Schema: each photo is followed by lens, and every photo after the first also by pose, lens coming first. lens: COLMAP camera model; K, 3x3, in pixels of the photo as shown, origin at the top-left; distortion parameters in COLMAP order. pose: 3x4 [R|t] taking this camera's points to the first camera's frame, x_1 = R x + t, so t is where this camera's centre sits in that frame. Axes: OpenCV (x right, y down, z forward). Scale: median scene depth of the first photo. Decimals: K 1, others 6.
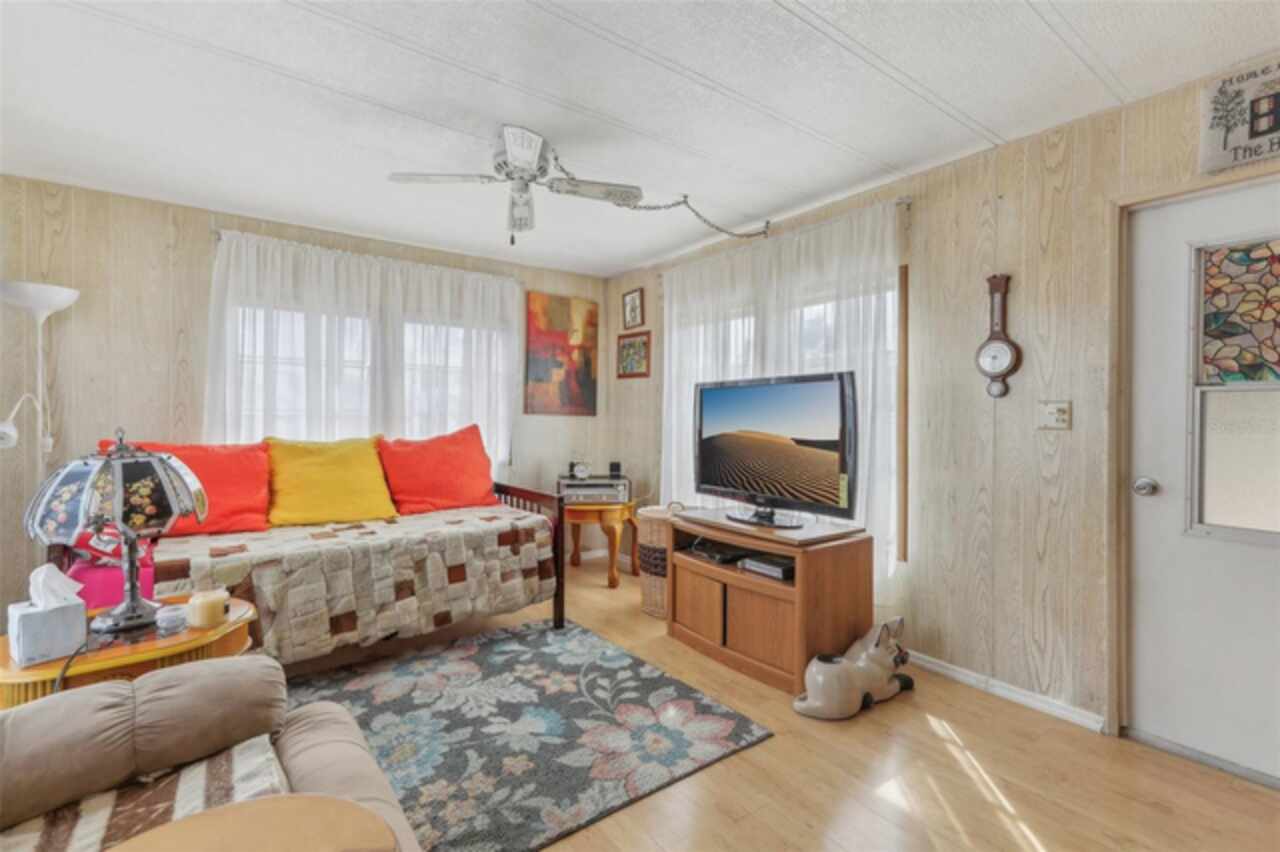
lens RADIAL K [[576.7, 0, 643.1], [0, 576.7, 420.3], [0, 0, 1]] dist [0.005840, 0.001151]
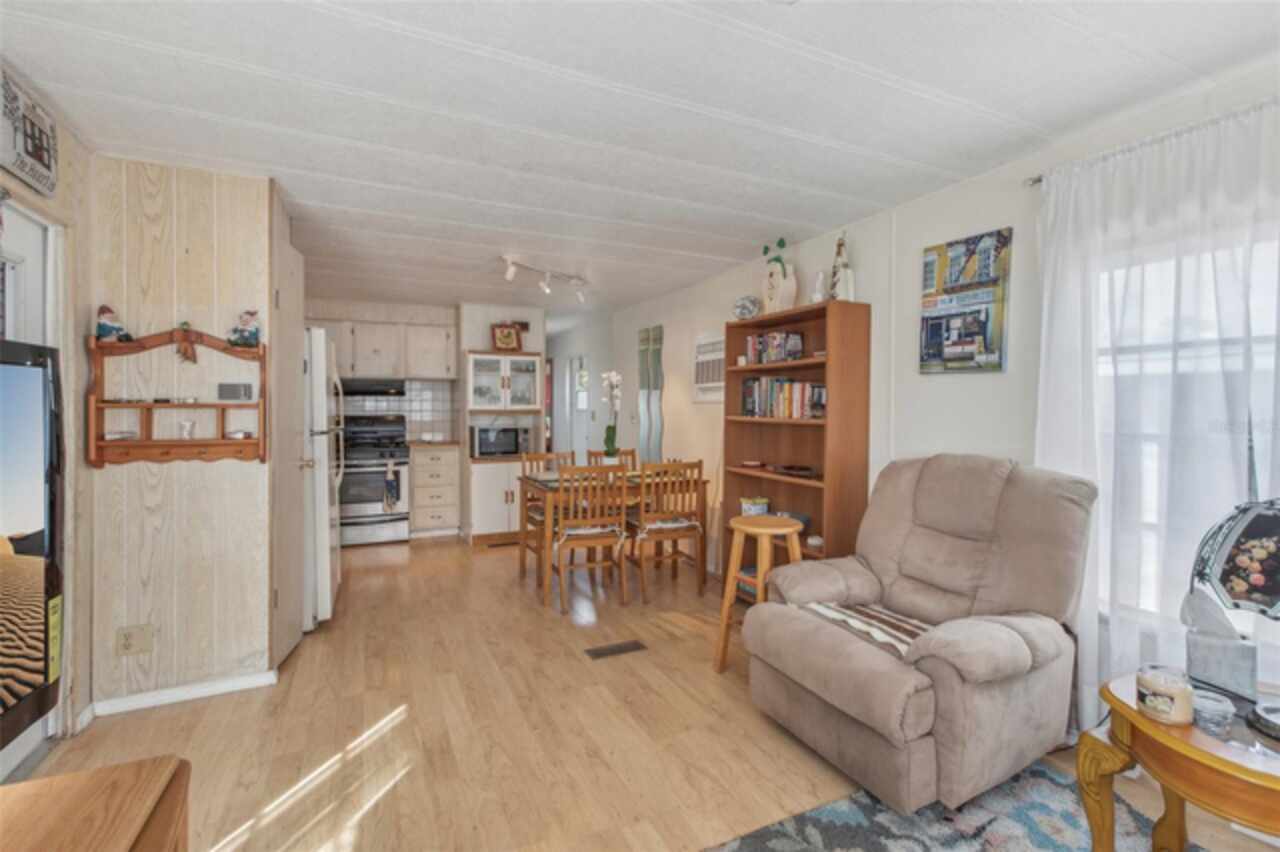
lens RADIAL K [[576.7, 0, 643.1], [0, 576.7, 420.3], [0, 0, 1]] dist [0.005840, 0.001151]
pose [[-0.980203, -0.012265, 0.197616, -0.131224], [-0.006526, 0.999539, 0.029663, -0.044984], [-0.197888, 0.027786, -0.979831, 1.171399]]
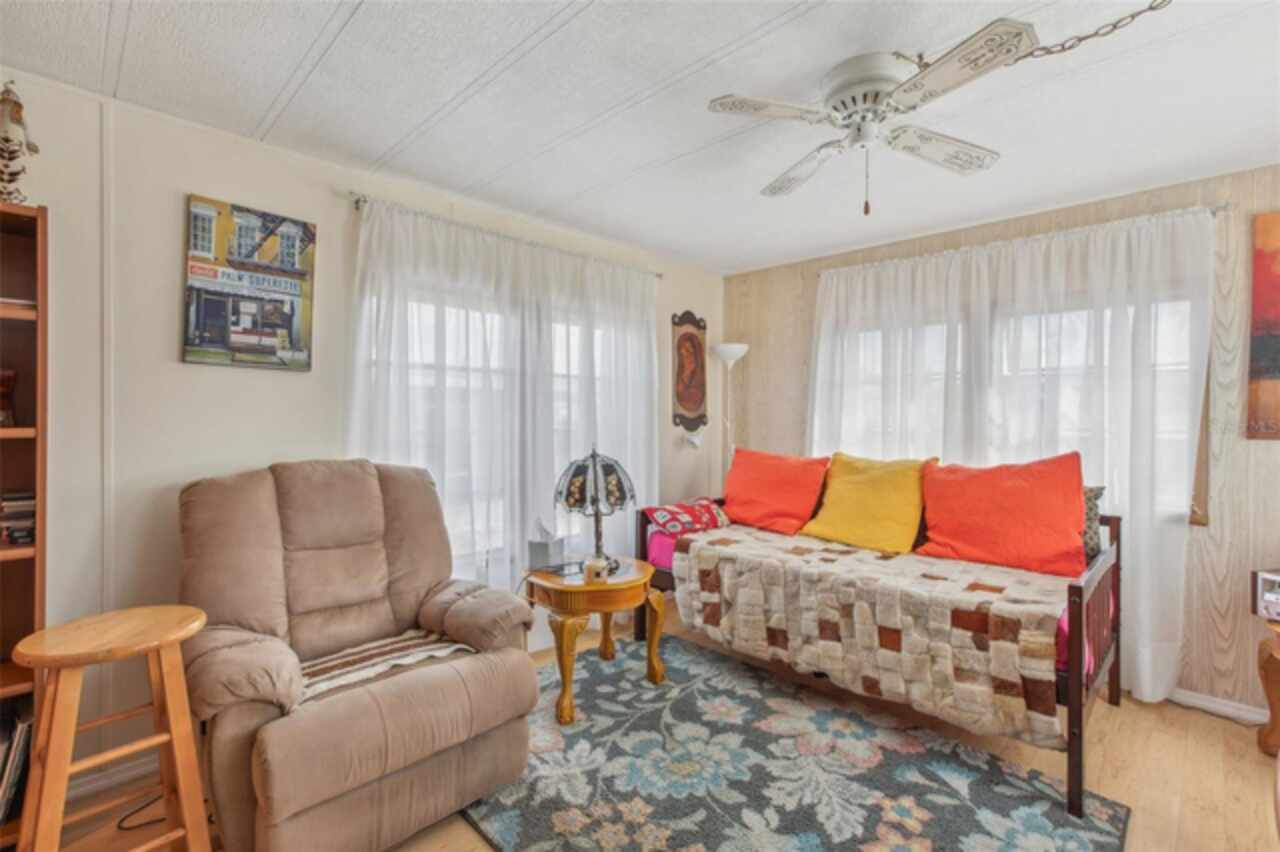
lens RADIAL K [[576.7, 0, 643.1], [0, 576.7, 420.3], [0, 0, 1]] dist [0.005840, 0.001151]
pose [[0.140899, 0.002902, -0.990020, 0.421853], [-0.012538, 0.999921, 0.001146, -0.032459], [0.989945, 0.012251, 0.140924, 0.553173]]
